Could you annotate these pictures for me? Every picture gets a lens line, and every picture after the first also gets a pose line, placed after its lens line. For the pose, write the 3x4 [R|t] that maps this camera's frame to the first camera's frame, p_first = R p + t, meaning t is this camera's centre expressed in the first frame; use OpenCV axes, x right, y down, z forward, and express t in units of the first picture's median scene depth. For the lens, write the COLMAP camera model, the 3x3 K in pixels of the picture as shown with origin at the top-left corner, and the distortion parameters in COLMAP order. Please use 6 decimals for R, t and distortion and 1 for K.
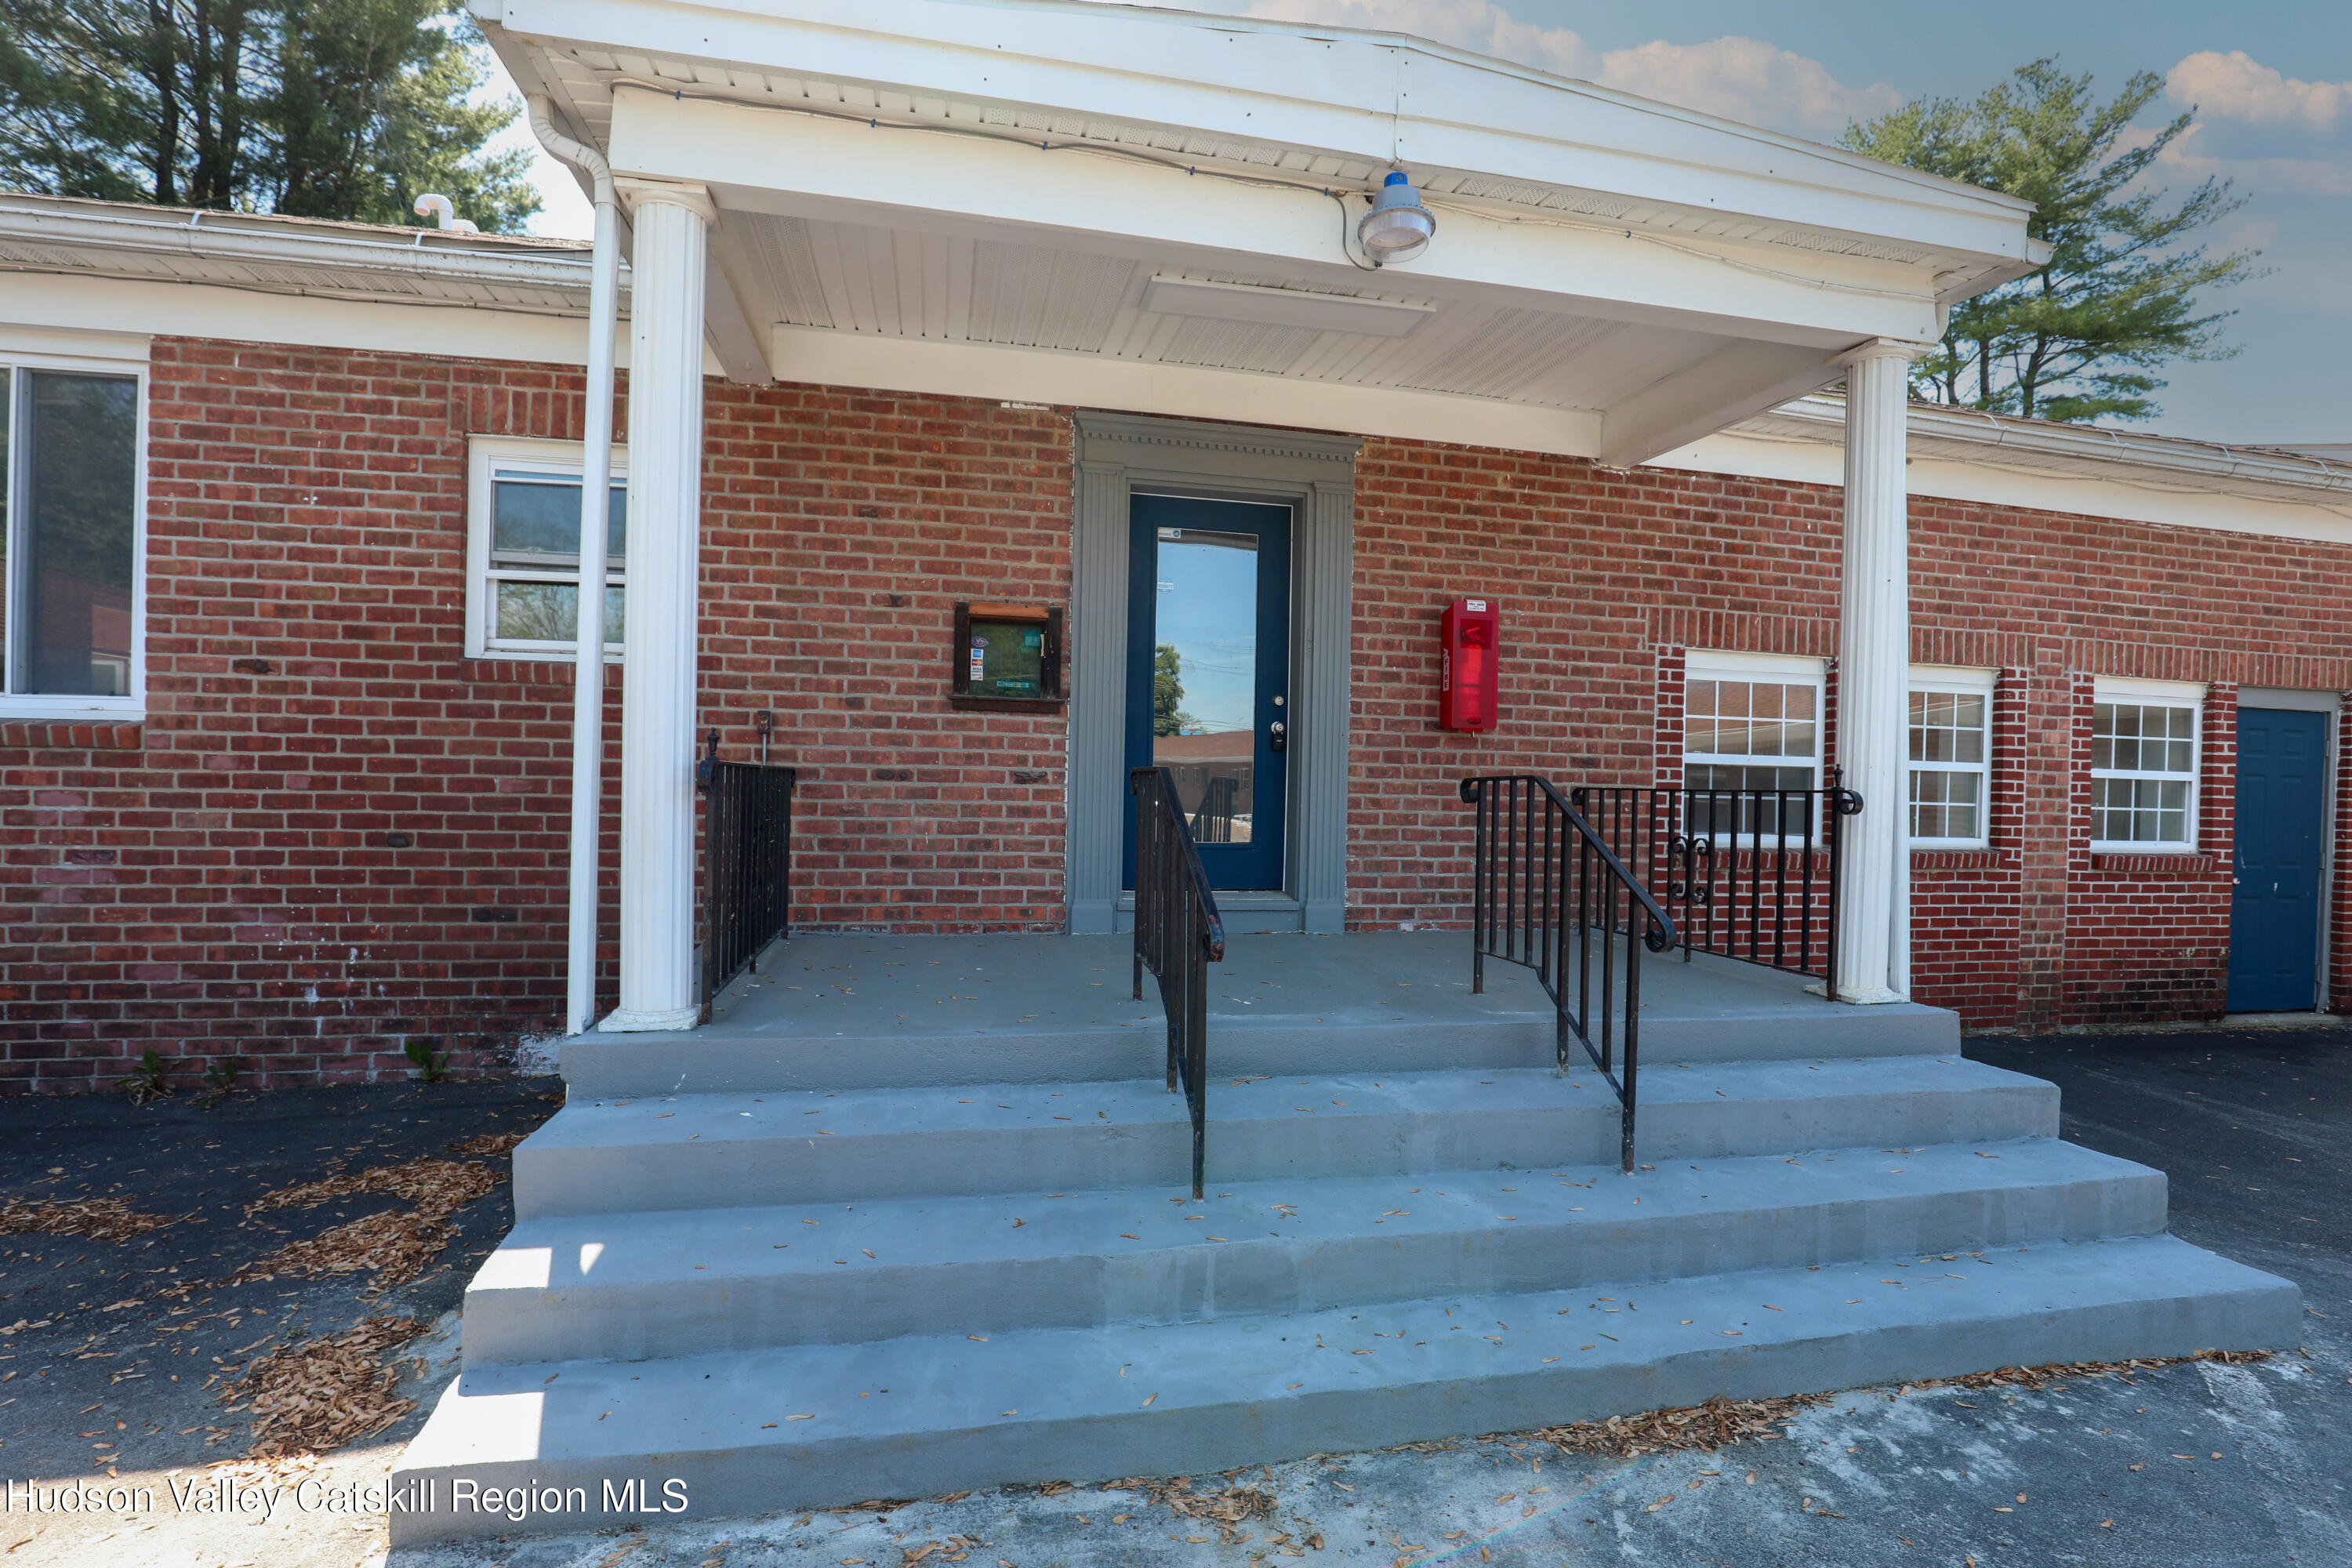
lens RADIAL K [[1094.3, 0, 1142.7], [0, 1094.3, 786.5], [0, 0, 1]] dist [-0.016048, 0.000917]
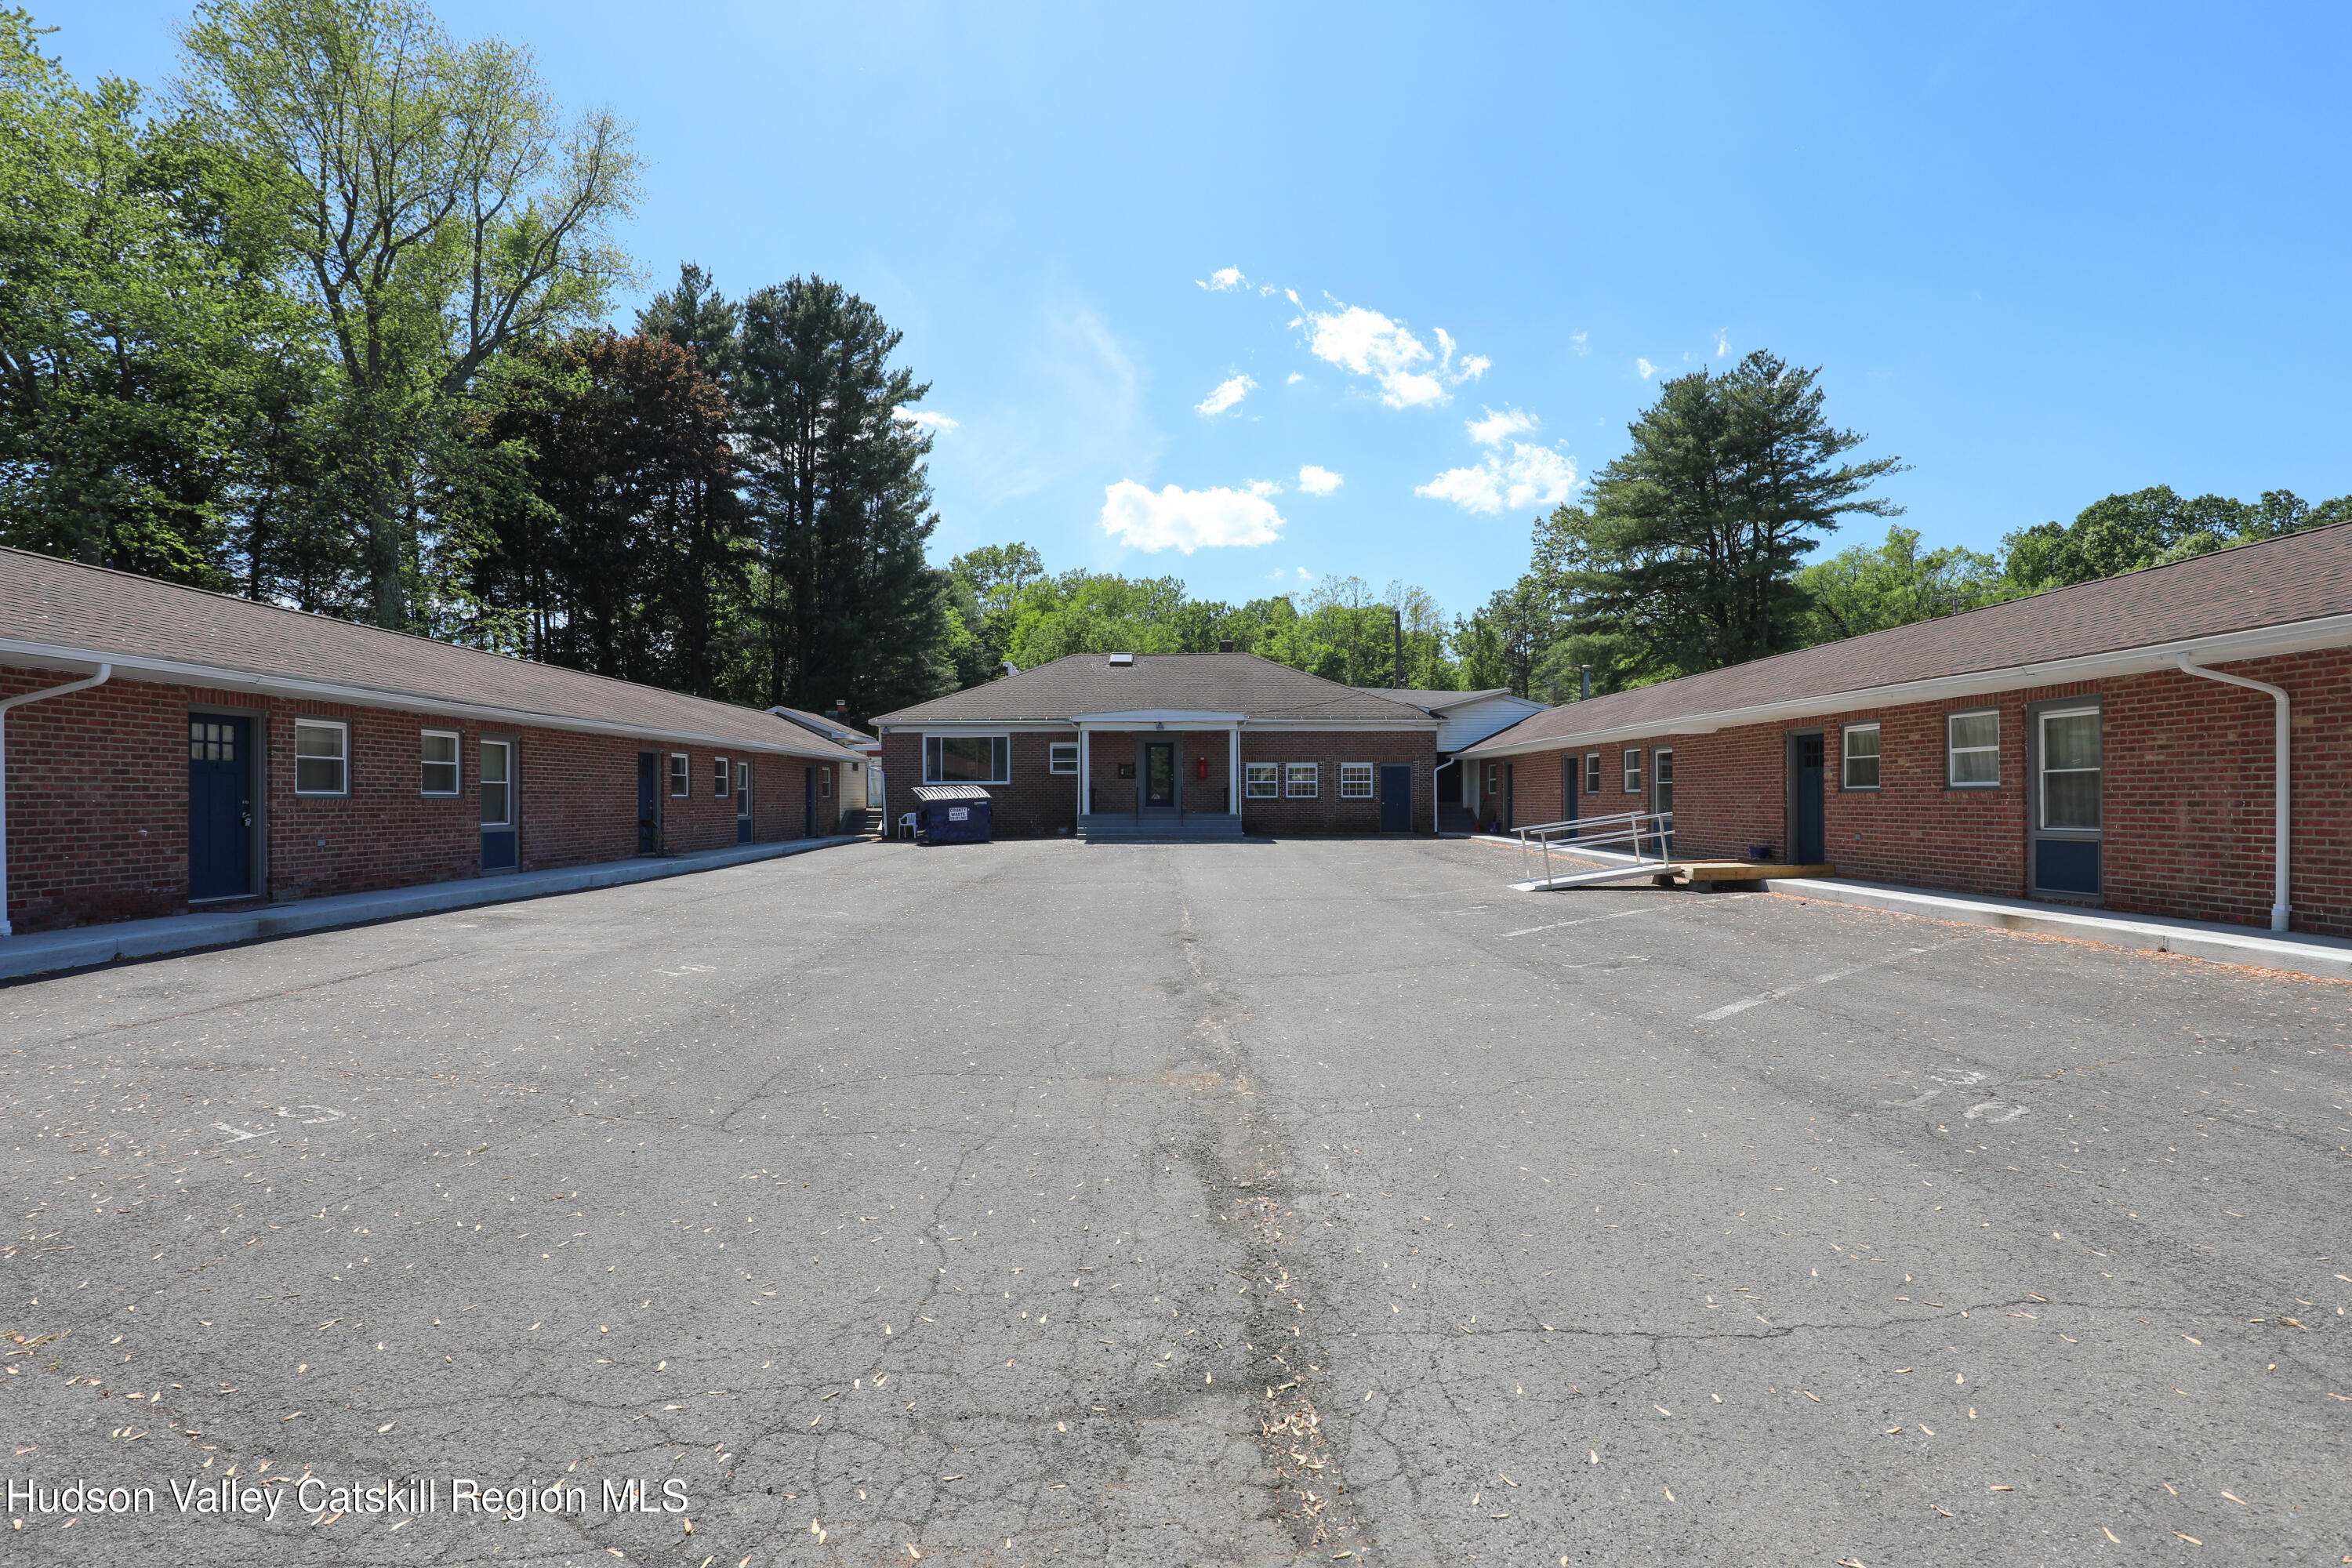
lens RADIAL K [[1107.8, 0, 1176.0], [0, 1107.8, 784.0], [0, 0, 1]] dist [0.000538, 0.000261]
pose [[0.984063, -0.031179, -0.175065, 1.129843], [0.028074, 0.999402, -0.020187, 0.090938], [0.175589, 0.014951, 0.984350, -4.666892]]
